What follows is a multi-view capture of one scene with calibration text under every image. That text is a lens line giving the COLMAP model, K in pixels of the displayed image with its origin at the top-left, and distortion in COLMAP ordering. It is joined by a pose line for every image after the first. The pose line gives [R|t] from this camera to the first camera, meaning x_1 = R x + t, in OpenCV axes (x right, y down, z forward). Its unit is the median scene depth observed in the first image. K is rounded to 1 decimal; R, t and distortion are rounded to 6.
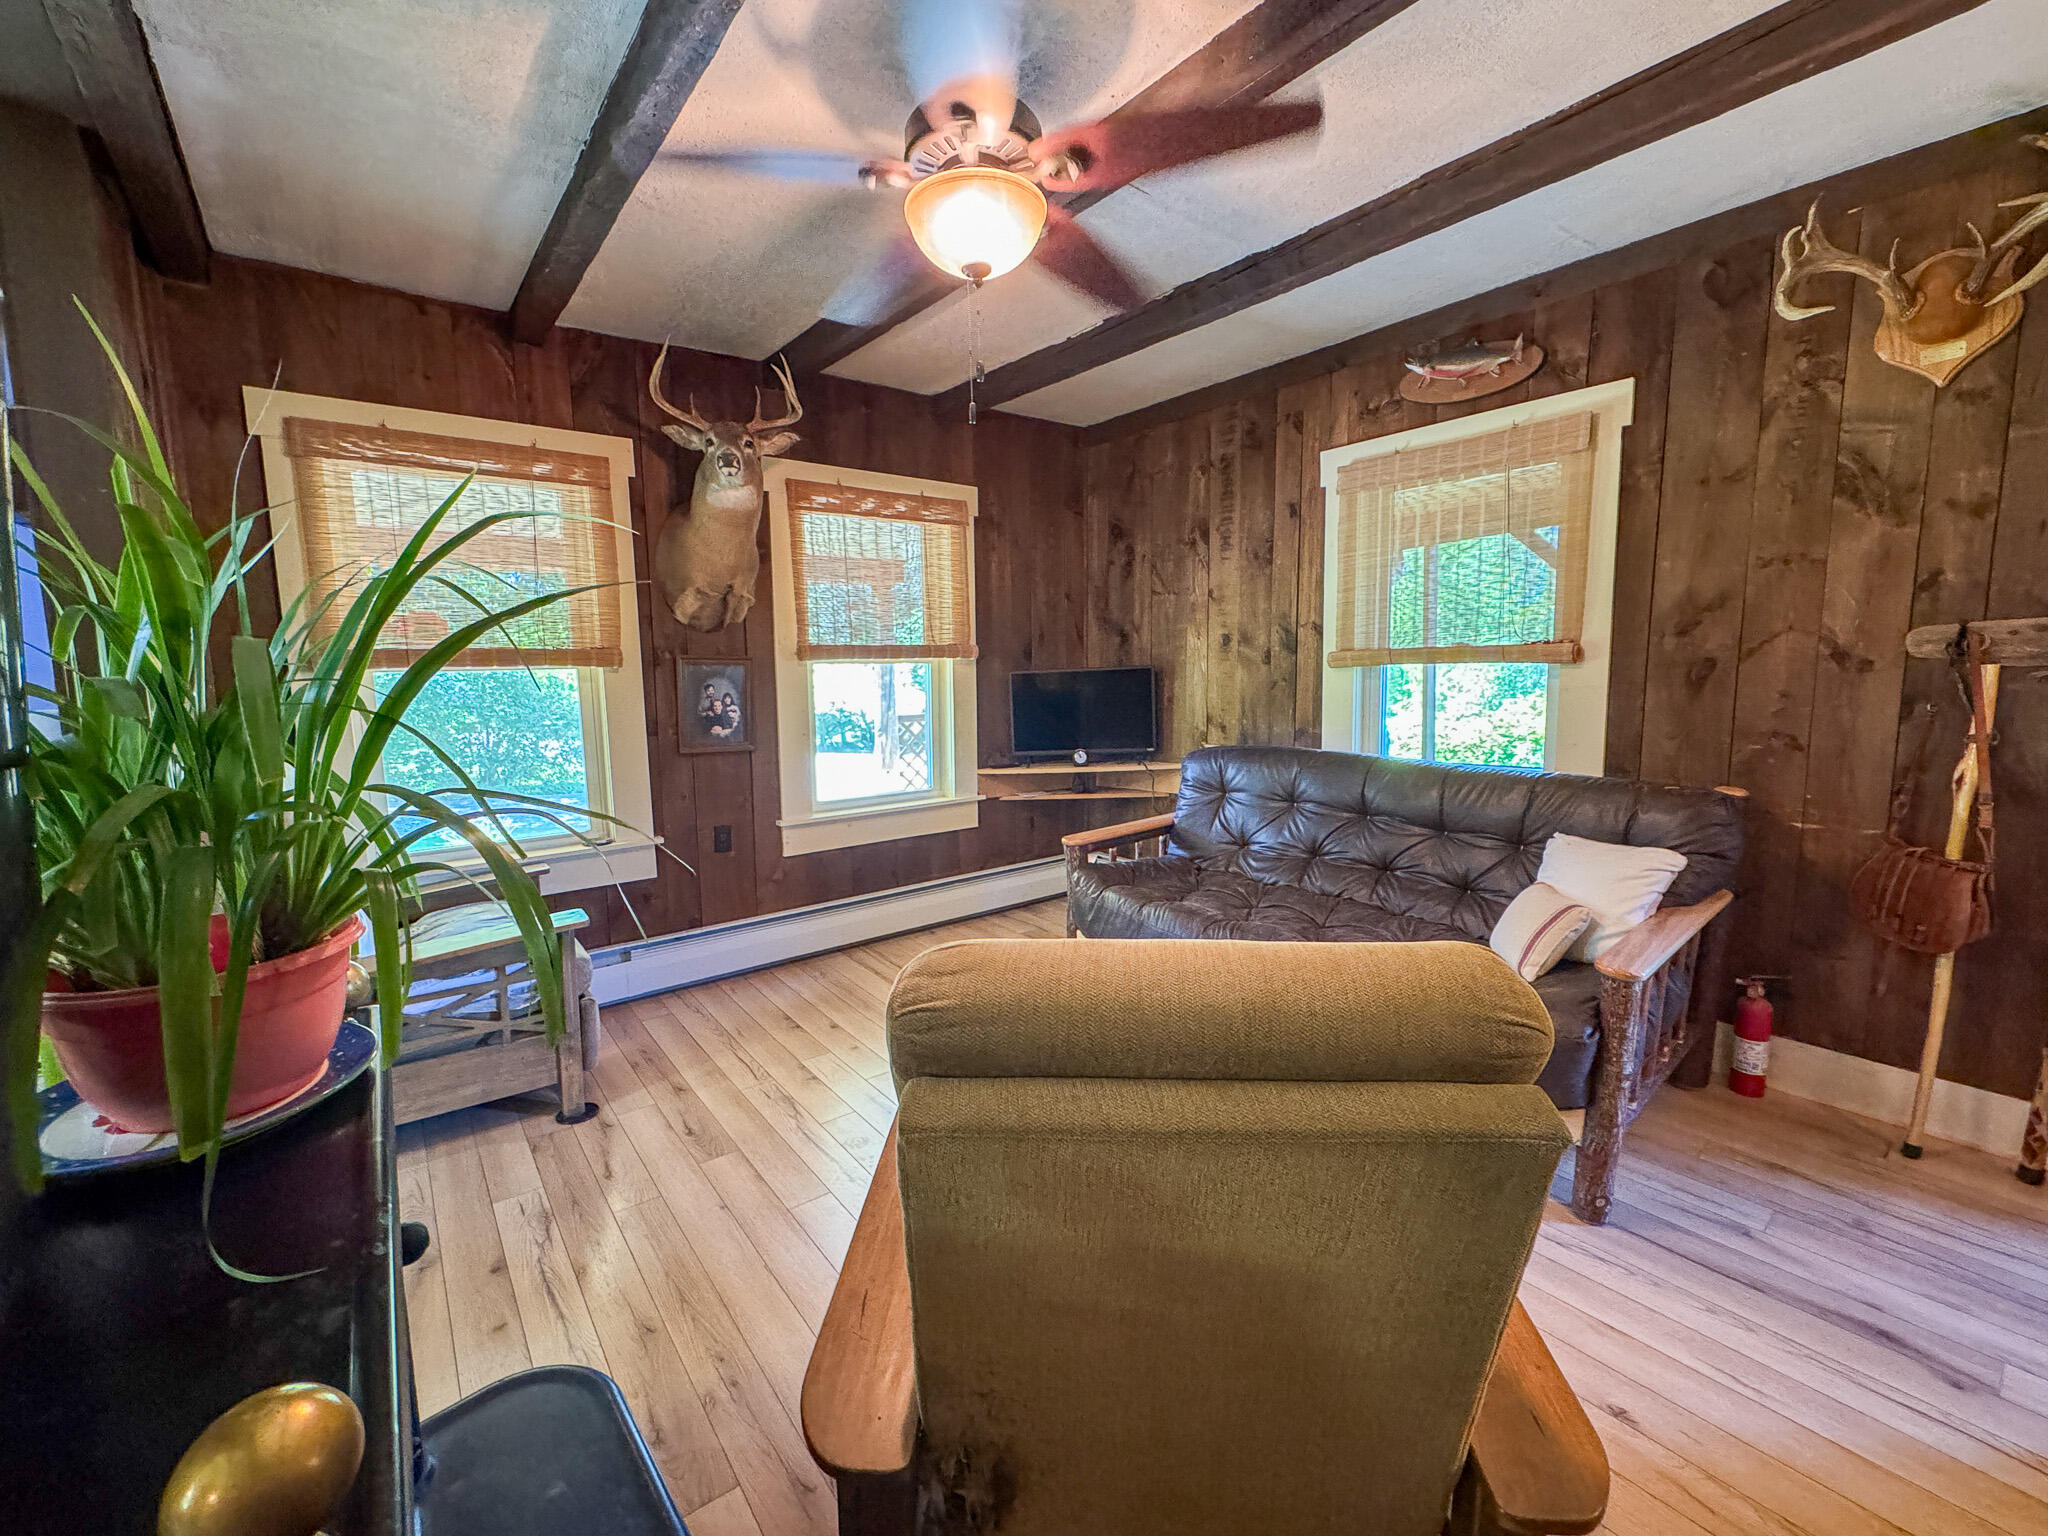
lens RADIAL K [[841.0, 0, 1013.4], [0, 841.0, 770.2], [0, 0, 1]] dist [-0.001819, -0.000082]
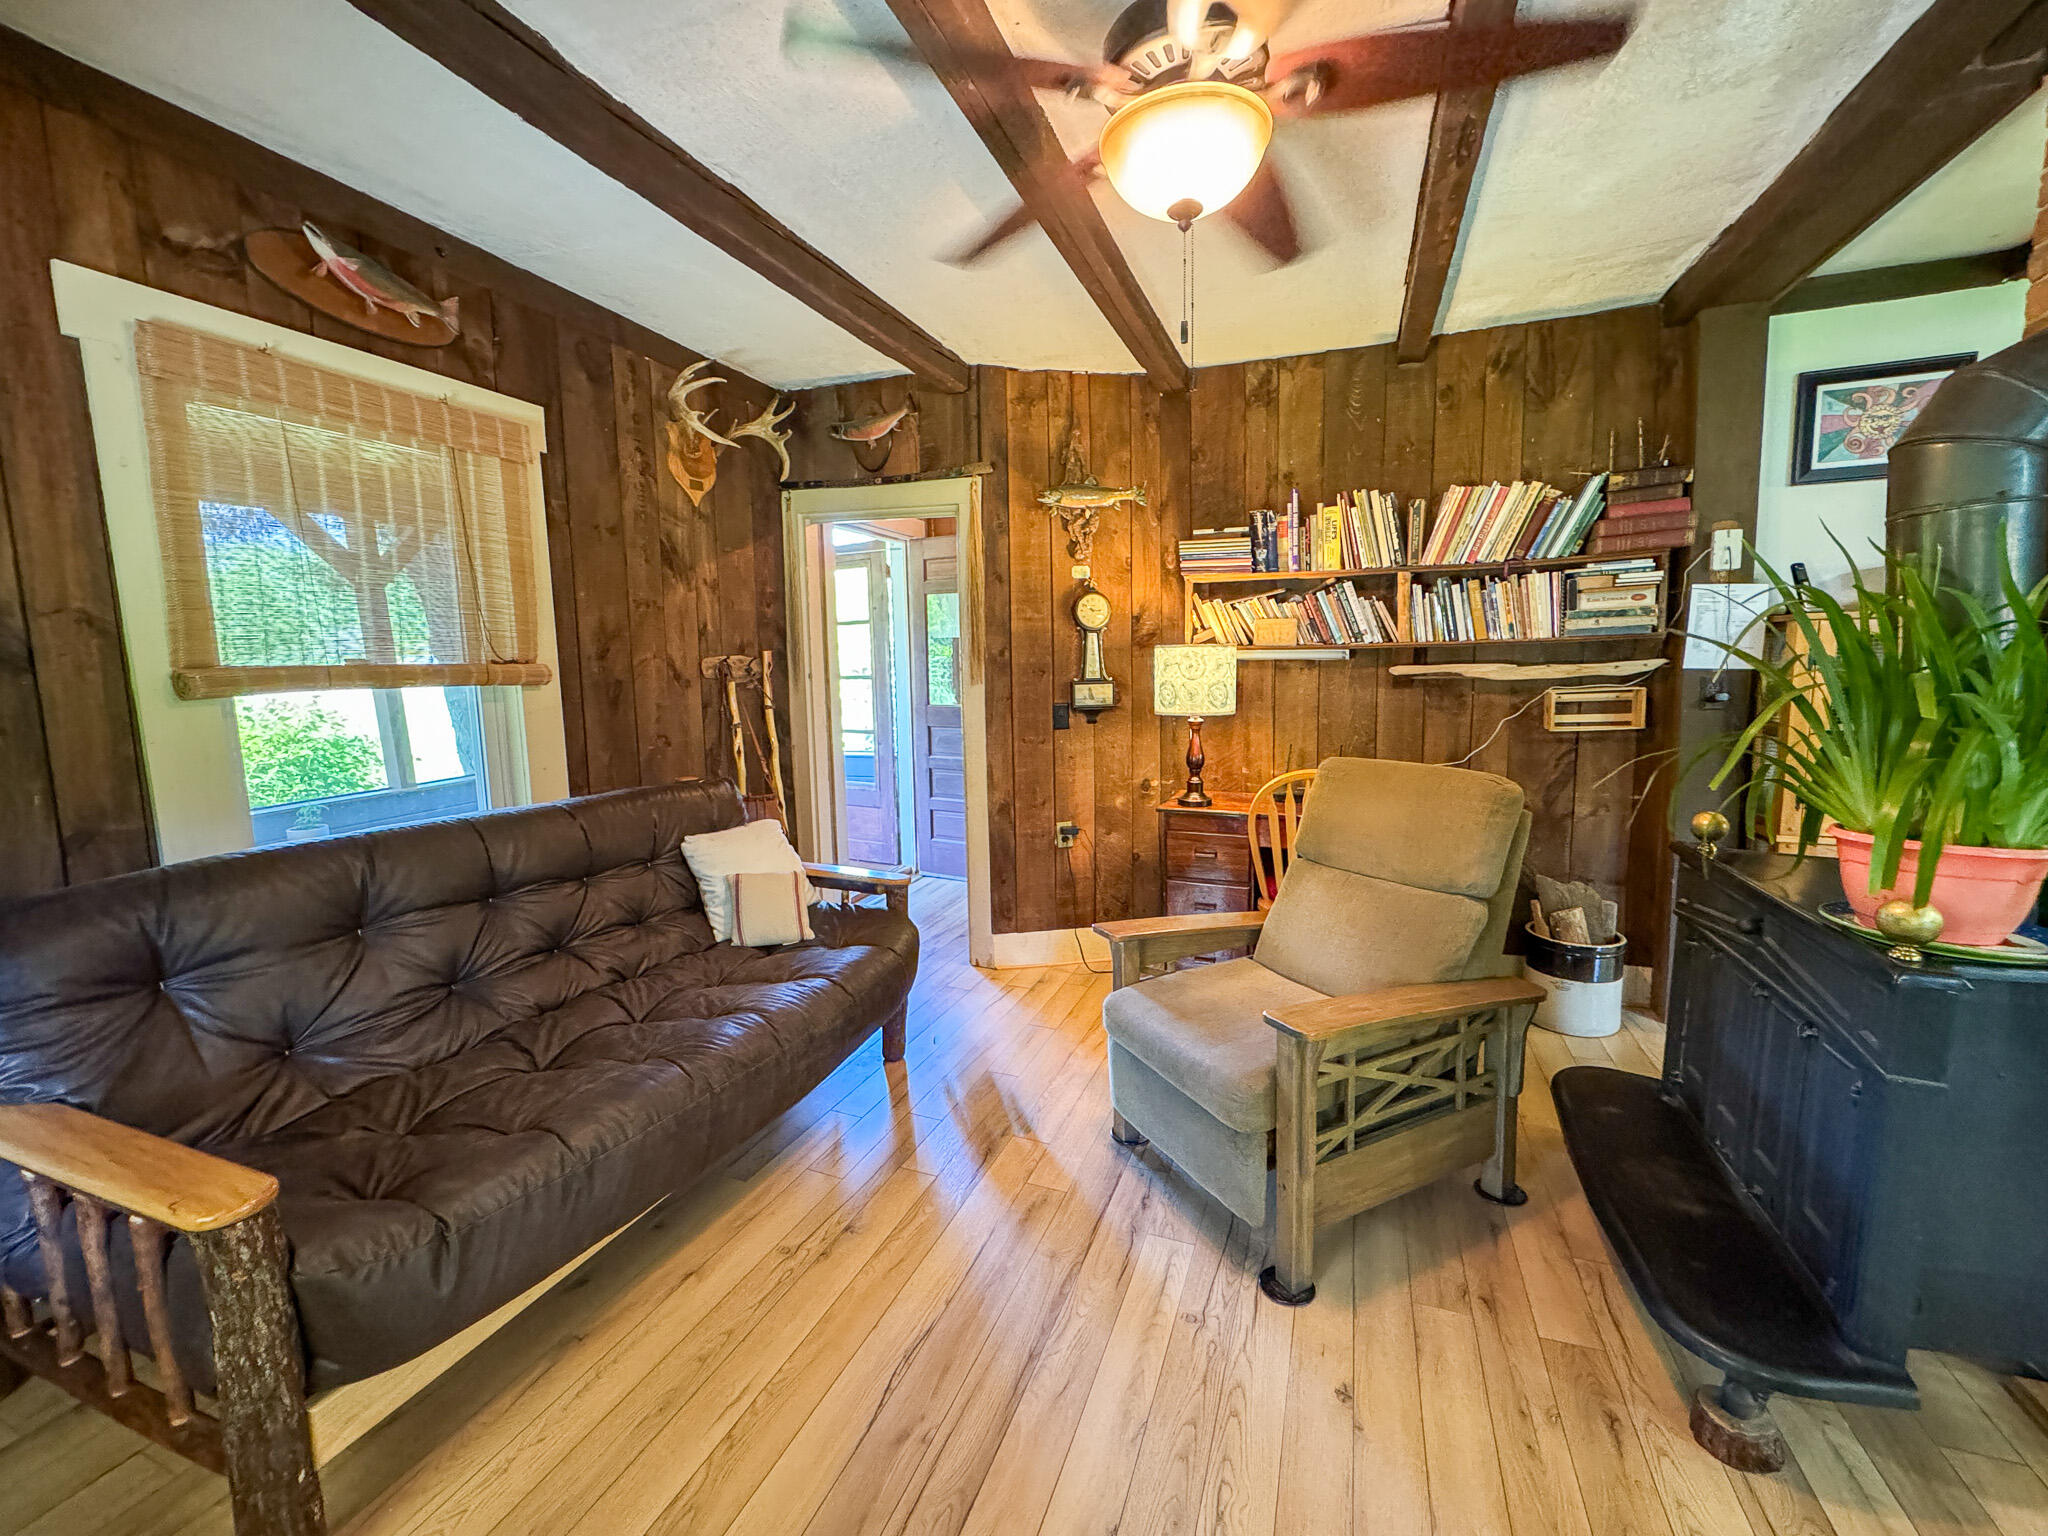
lens RADIAL K [[835.8, 0, 1024.0], [0, 835.8, 768.0], [0, 0, 1]] dist [-0.001043, 0.000302]
pose [[-0.515481, -0.084367, 0.852738, -0.355637], [0.126817, 0.976672, 0.173290, -0.102959], [-0.847465, 0.197469, -0.492756, 0.812859]]
